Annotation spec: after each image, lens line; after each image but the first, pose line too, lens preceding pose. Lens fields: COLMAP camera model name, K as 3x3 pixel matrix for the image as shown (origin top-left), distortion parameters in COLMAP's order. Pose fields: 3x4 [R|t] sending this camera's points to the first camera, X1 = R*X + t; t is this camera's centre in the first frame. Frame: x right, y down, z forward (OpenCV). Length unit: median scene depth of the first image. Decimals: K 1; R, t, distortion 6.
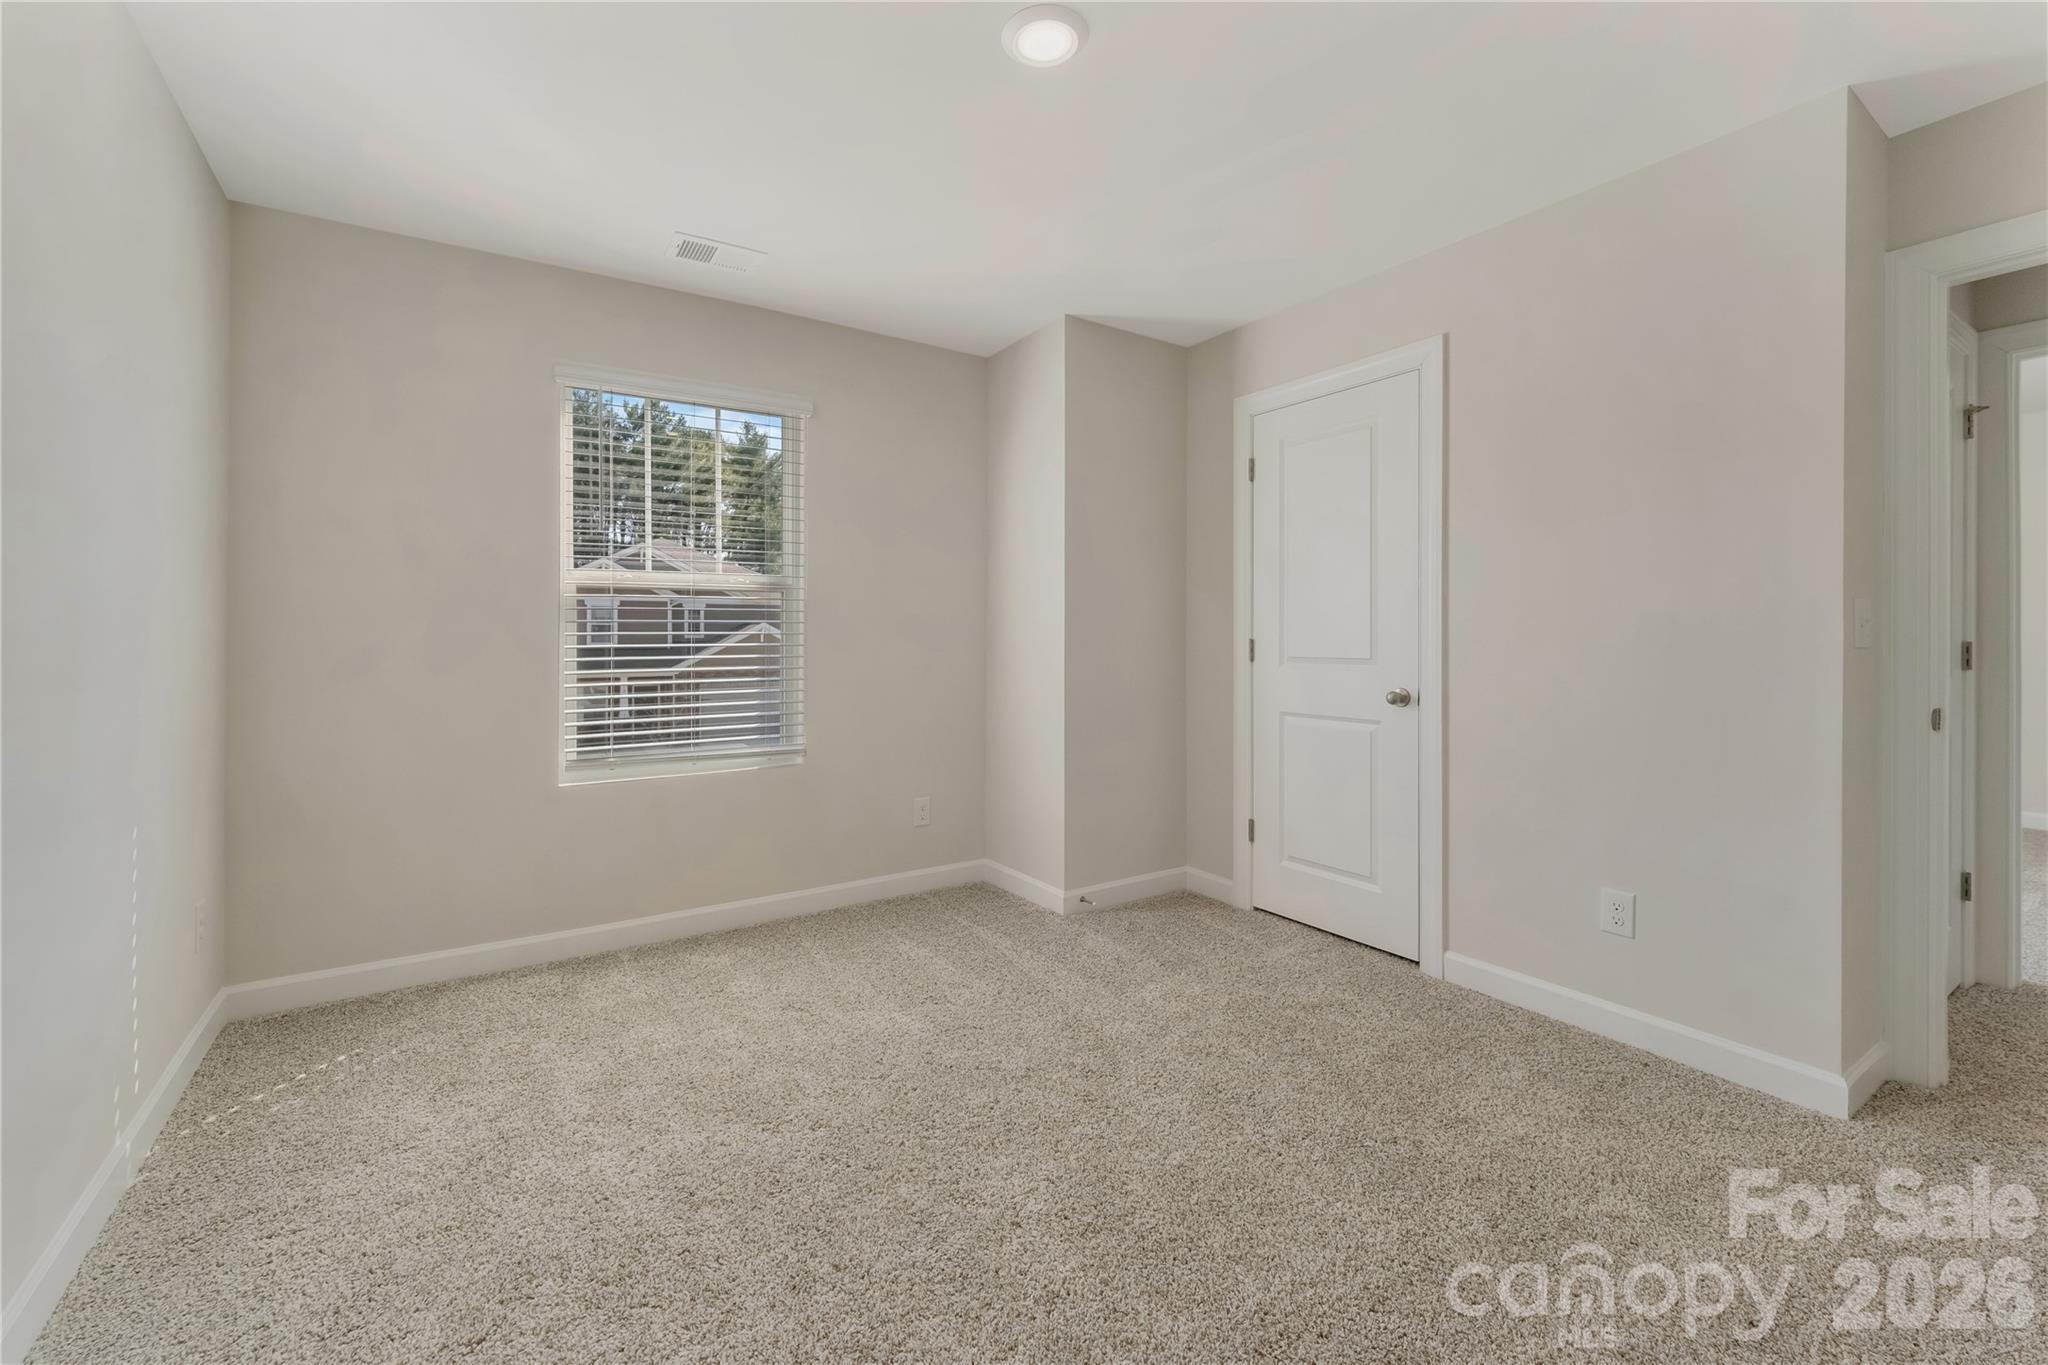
lens RADIAL K [[815.5, 0, 1018.3], [0, 815.5, 628.7], [0, 0, 1]] dist [-0.000496, -0.000090]
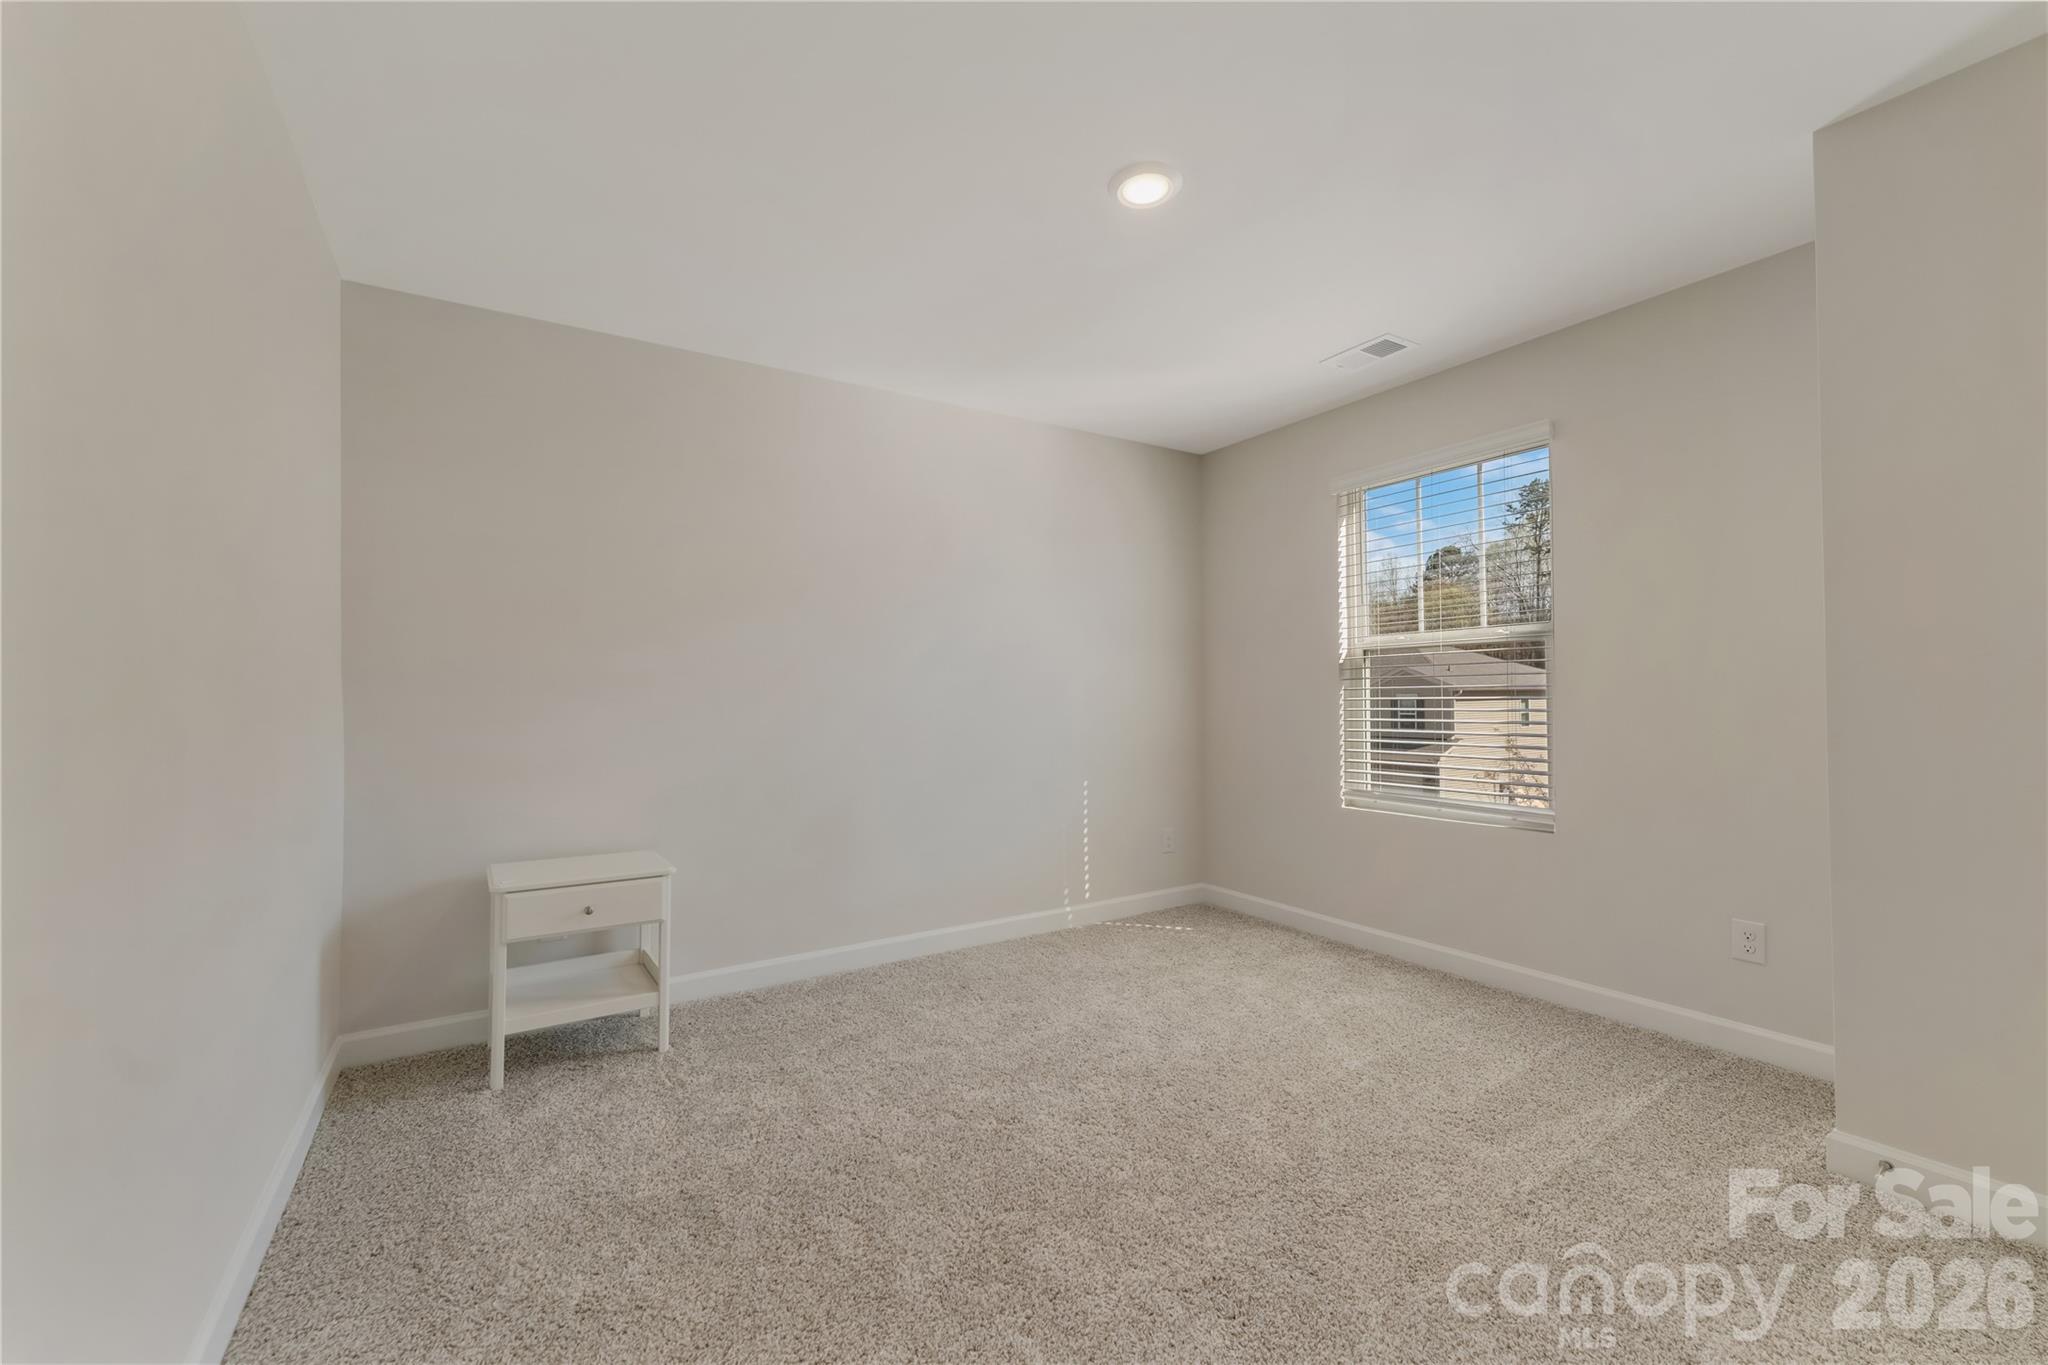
lens RADIAL K [[841.5, 0, 1031.8], [0, 841.5, 671.8], [0, 0, 1]] dist [0.000719, 0.000009]
pose [[-0.004458, -0.029205, -0.999563, 0.776032], [0.017858, 0.999412, -0.029280, 0.010395], [0.999831, -0.017980, -0.003934, 0.520180]]
